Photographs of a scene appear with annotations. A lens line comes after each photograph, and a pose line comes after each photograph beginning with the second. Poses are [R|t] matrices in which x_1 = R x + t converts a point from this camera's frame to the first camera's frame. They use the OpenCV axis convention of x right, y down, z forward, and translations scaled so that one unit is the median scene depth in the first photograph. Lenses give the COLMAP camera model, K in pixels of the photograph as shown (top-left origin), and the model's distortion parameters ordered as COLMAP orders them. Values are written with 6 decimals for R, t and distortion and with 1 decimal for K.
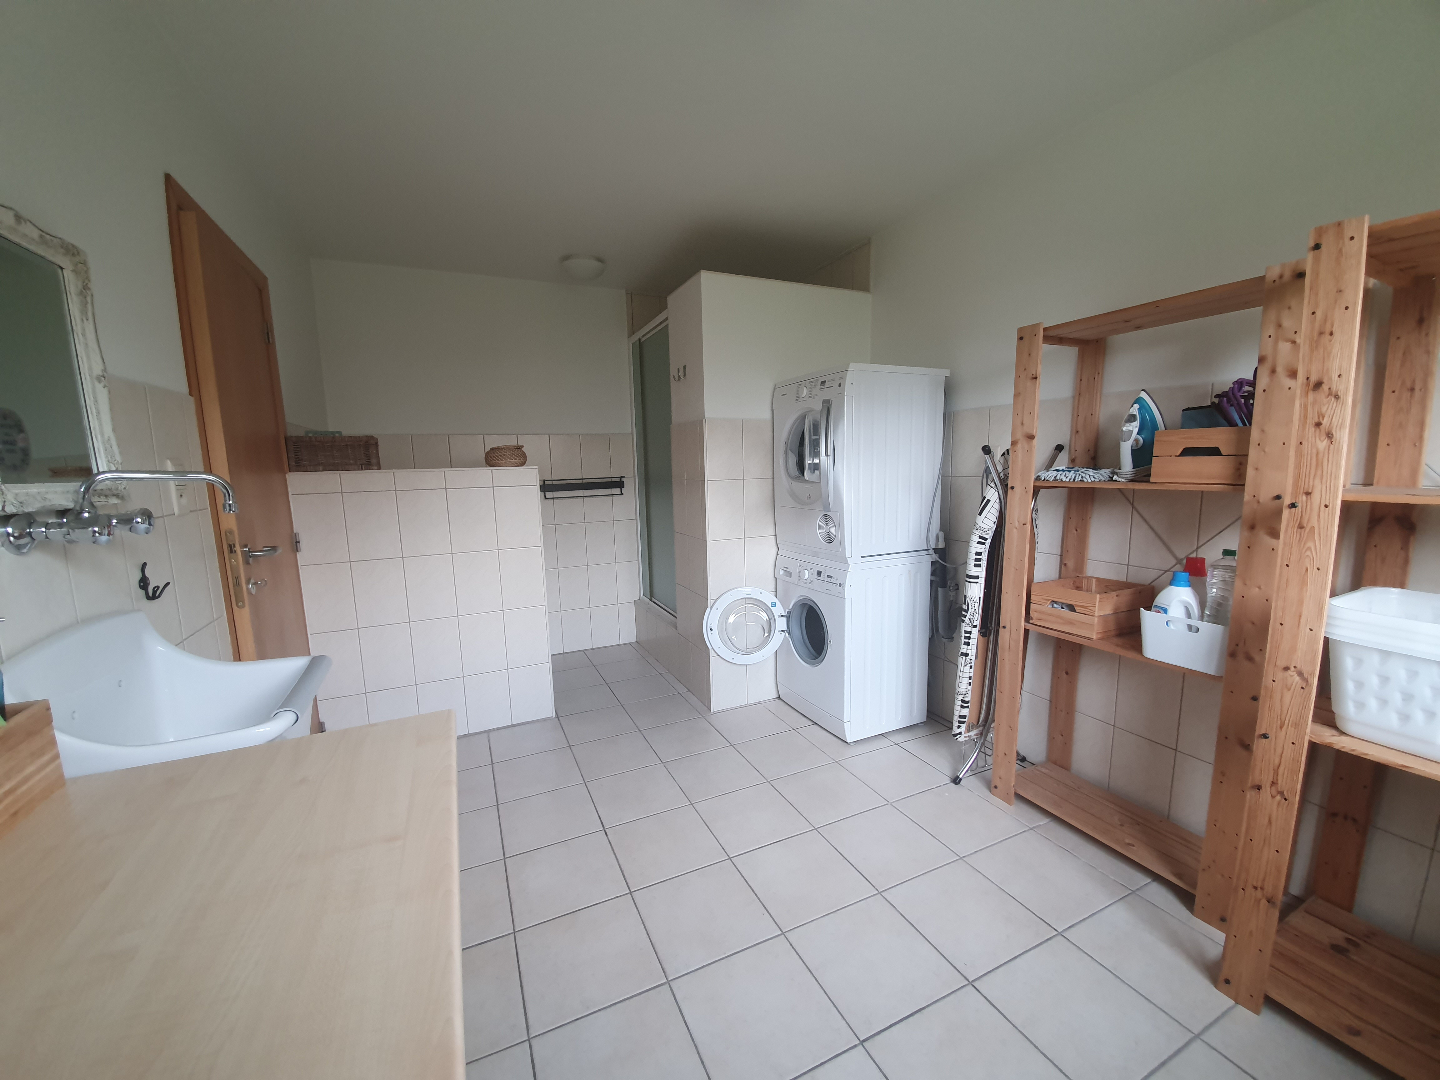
lens RADIAL K [[573.7, 0, 722.7], [0, 573.7, 540.7], [0, 0, 1]] dist [-0.001691, -0.005293]
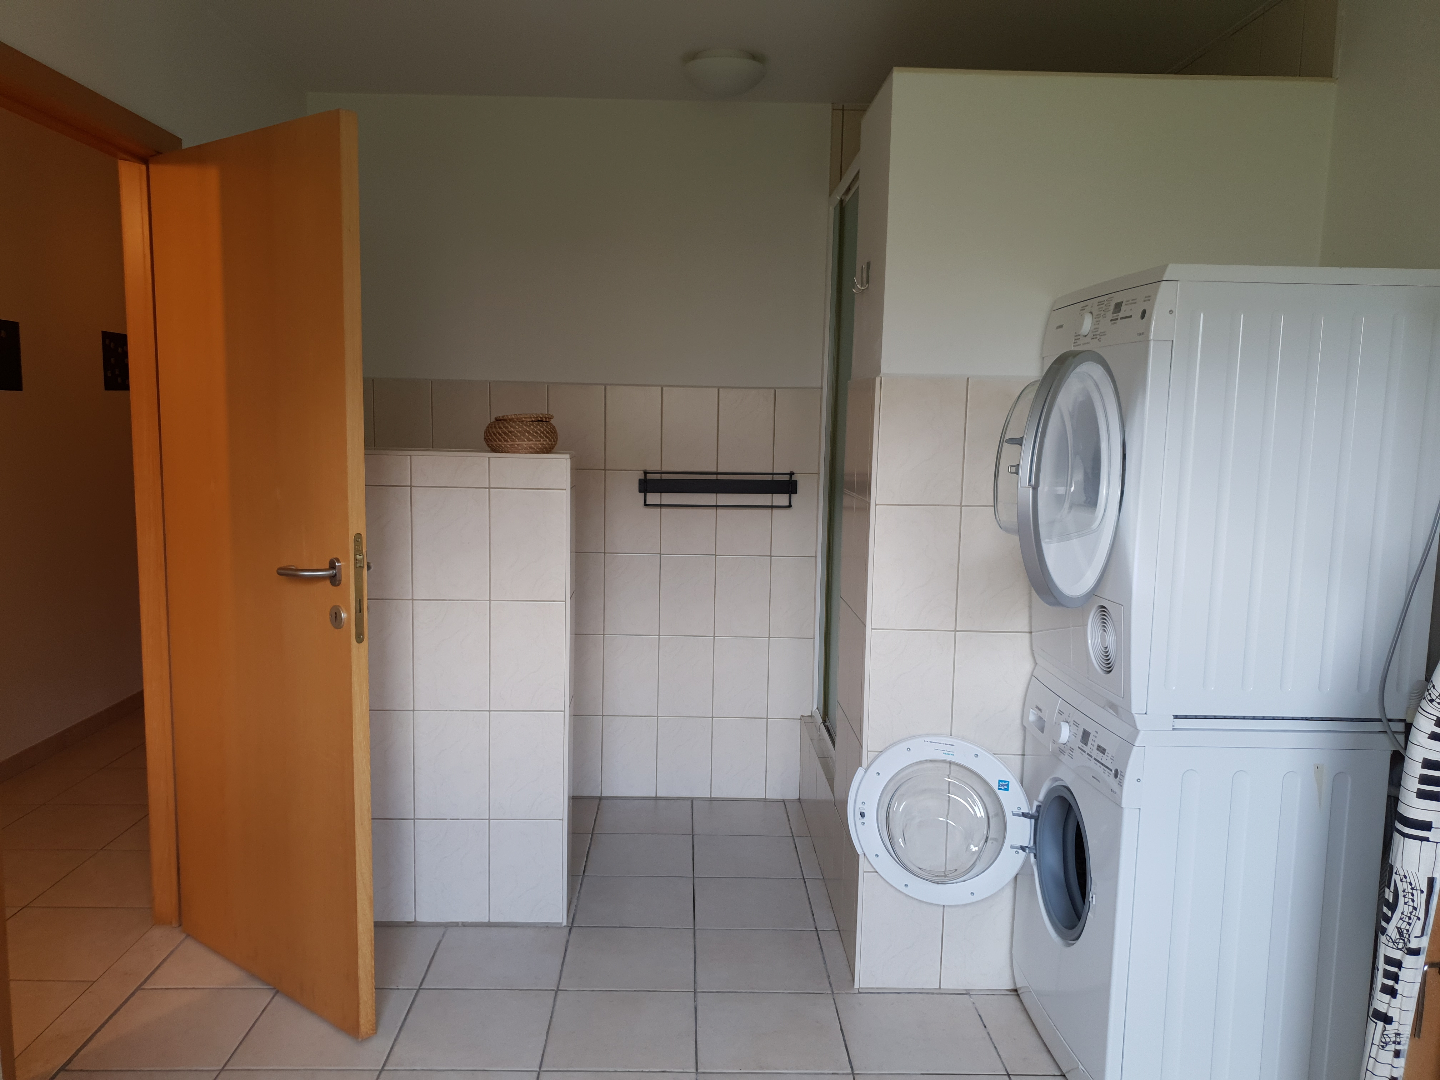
lens RADIAL K [[1128.9, 0, 713.9], [0, 1128.9, 544.4], [0, 0, 1]] dist [0.031613, -0.026383]
pose [[0.910847, 0.088814, -0.403076, 0.226662], [-0.095656, 0.995409, 0.003171, -0.060016], [0.401507, 0.035669, 0.915161, 0.082322]]
